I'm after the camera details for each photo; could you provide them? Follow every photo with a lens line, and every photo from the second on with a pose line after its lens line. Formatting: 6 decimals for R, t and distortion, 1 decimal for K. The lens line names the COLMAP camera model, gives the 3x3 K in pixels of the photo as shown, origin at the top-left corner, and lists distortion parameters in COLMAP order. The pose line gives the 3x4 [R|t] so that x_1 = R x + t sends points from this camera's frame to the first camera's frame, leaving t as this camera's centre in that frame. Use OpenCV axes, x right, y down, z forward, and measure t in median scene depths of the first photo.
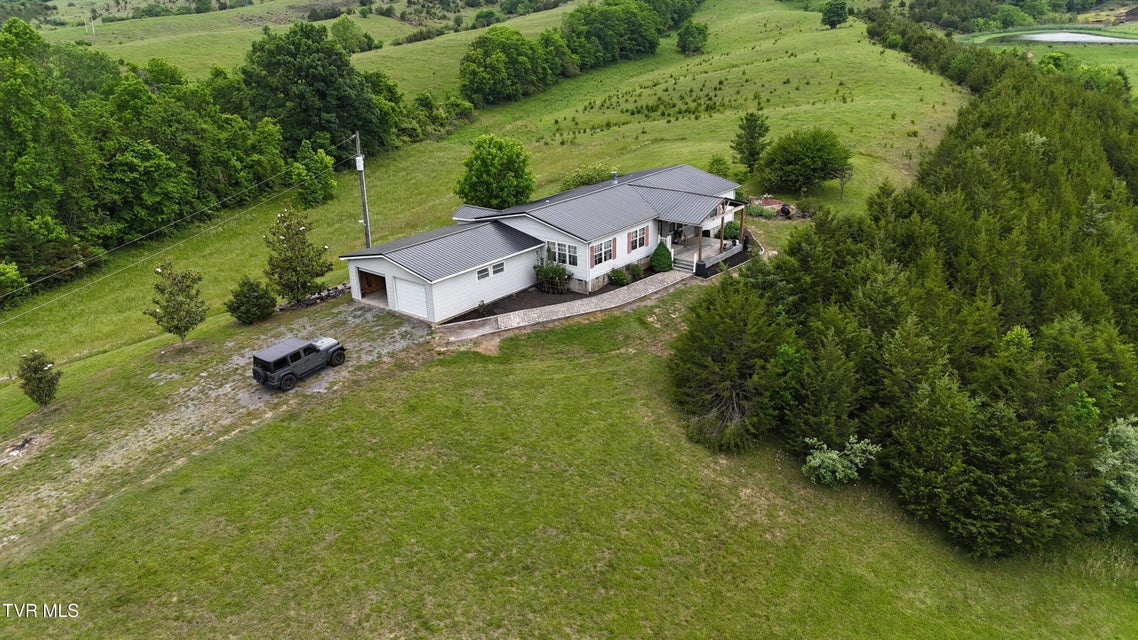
lens RADIAL K [[834.9, 0, 569.0], [0, 834.9, 320.0], [0, 0, 1]] dist [0.068826, -0.059069]
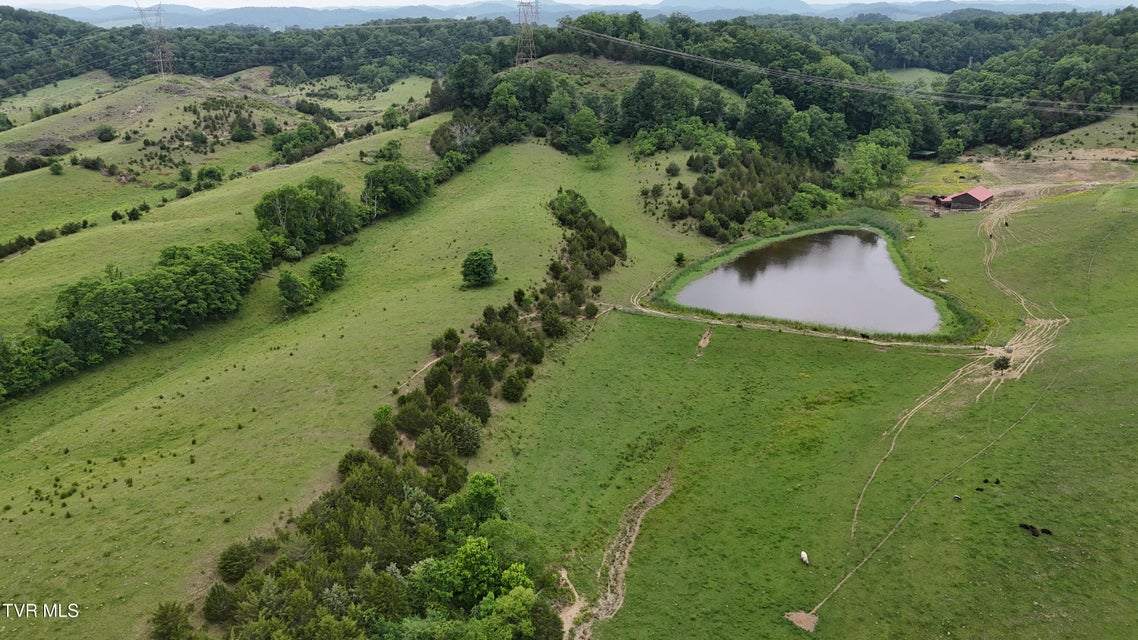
lens RADIAL K [[834.9, 0, 569.0], [0, 834.9, 320.0], [0, 0, 1]] dist [0.068826, -0.059069]
pose [[0.999509, 0.026770, -0.016277, 2.188665], [-0.027129, 0.999383, -0.022298, -1.583411], [0.015670, 0.022728, 0.999619, 1.226799]]
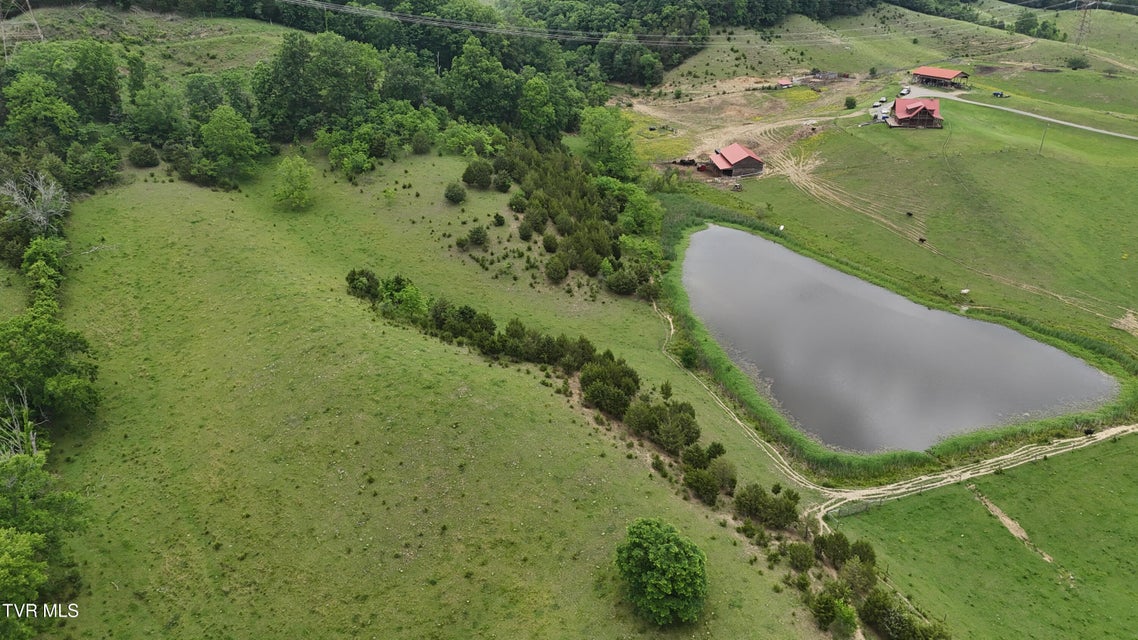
lens RADIAL K [[834.9, 0, 569.0], [0, 834.9, 320.0], [0, 0, 1]] dist [0.068826, -0.059069]
pose [[0.741802, -0.269534, 0.614069, 0.547269], [0.227401, 0.962523, 0.147778, -2.765247], [-0.630887, 0.030018, 0.775294, 4.006207]]
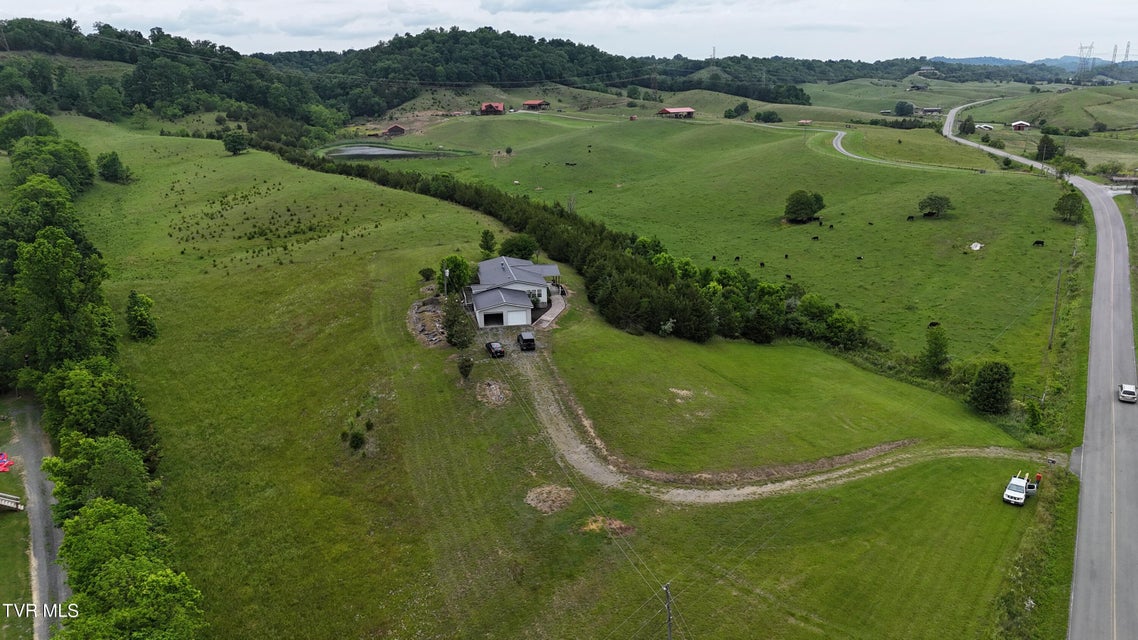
lens RADIAL K [[834.9, 0, 569.0], [0, 834.9, 320.0], [0, 0, 1]] dist [0.068826, -0.059069]
pose [[0.652436, -0.196178, 0.732012, -1.696229], [0.269993, 0.962706, 0.017361, -0.018003], [-0.708118, 0.186312, 0.681070, -0.716577]]
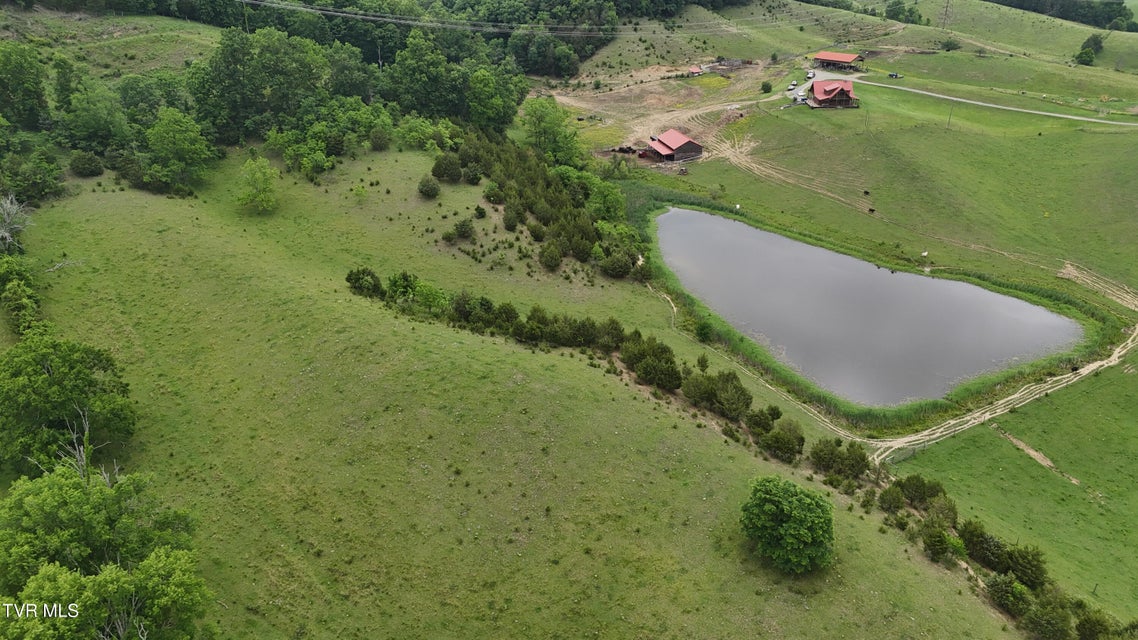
lens RADIAL K [[834.9, 0, 569.0], [0, 834.9, 320.0], [0, 0, 1]] dist [0.068826, -0.059069]
pose [[0.620827, -0.322186, 0.714681, 0.135980], [0.271943, 0.943545, 0.189129, -2.864526], [-0.735269, 0.076936, 0.673395, 4.346476]]
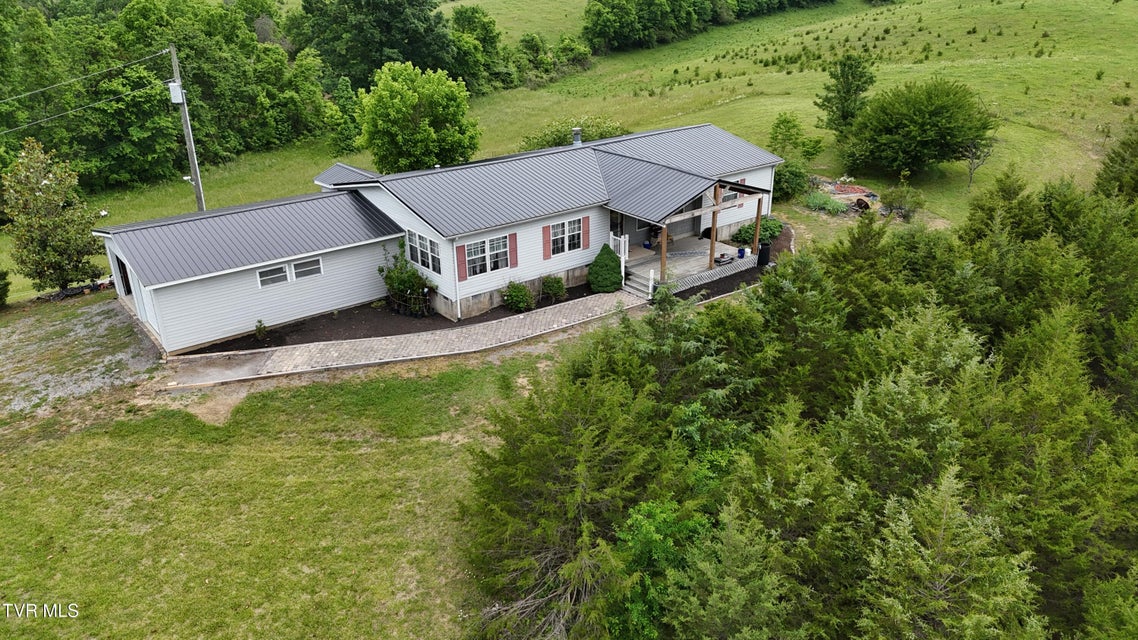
lens RADIAL K [[839.6, 0, 569.4], [0, 839.6, 315.0], [0, 0, 1]] dist [0.072077, -0.068690]
pose [[0.974813, 0.098918, -0.199886, 0.218897], [-0.090823, 0.994646, 0.049293, -0.071019], [0.203692, -0.029897, 0.978578, 0.389467]]
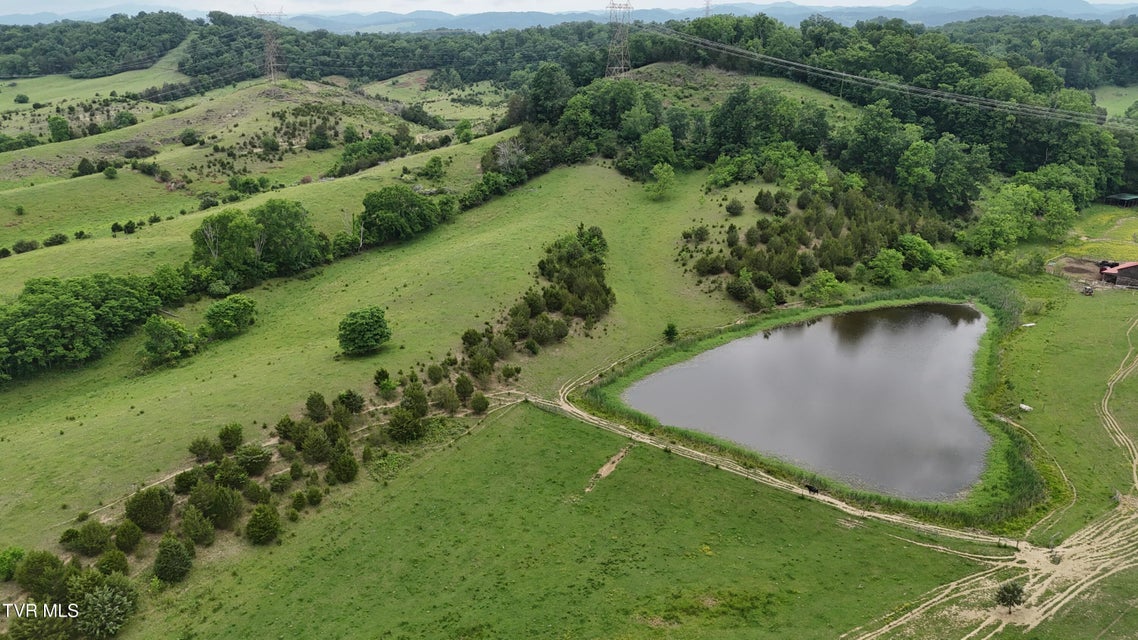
lens RADIAL K [[834.9, 0, 569.0], [0, 834.9, 320.0], [0, 0, 1]] dist [0.068826, -0.059069]
pose [[0.958039, 0.115228, -0.262456, 3.298421], [-0.121272, 0.992595, -0.006888, -2.041810], [0.259719, 0.038427, 0.964919, 2.347230]]
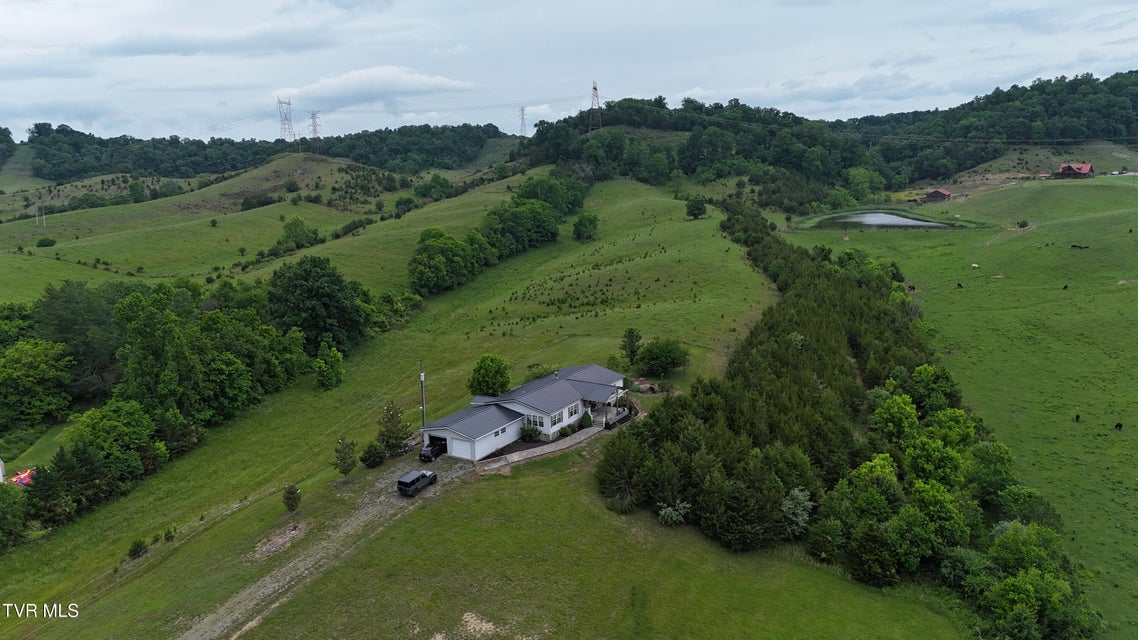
lens RADIAL K [[834.9, 0, 569.0], [0, 834.9, 320.0], [0, 0, 1]] dist [0.068826, -0.059069]
pose [[0.992276, -0.030197, 0.120322, -0.147241], [0.050580, 0.984121, -0.170140, 0.020635], [-0.113274, 0.174911, 0.978047, -0.873595]]
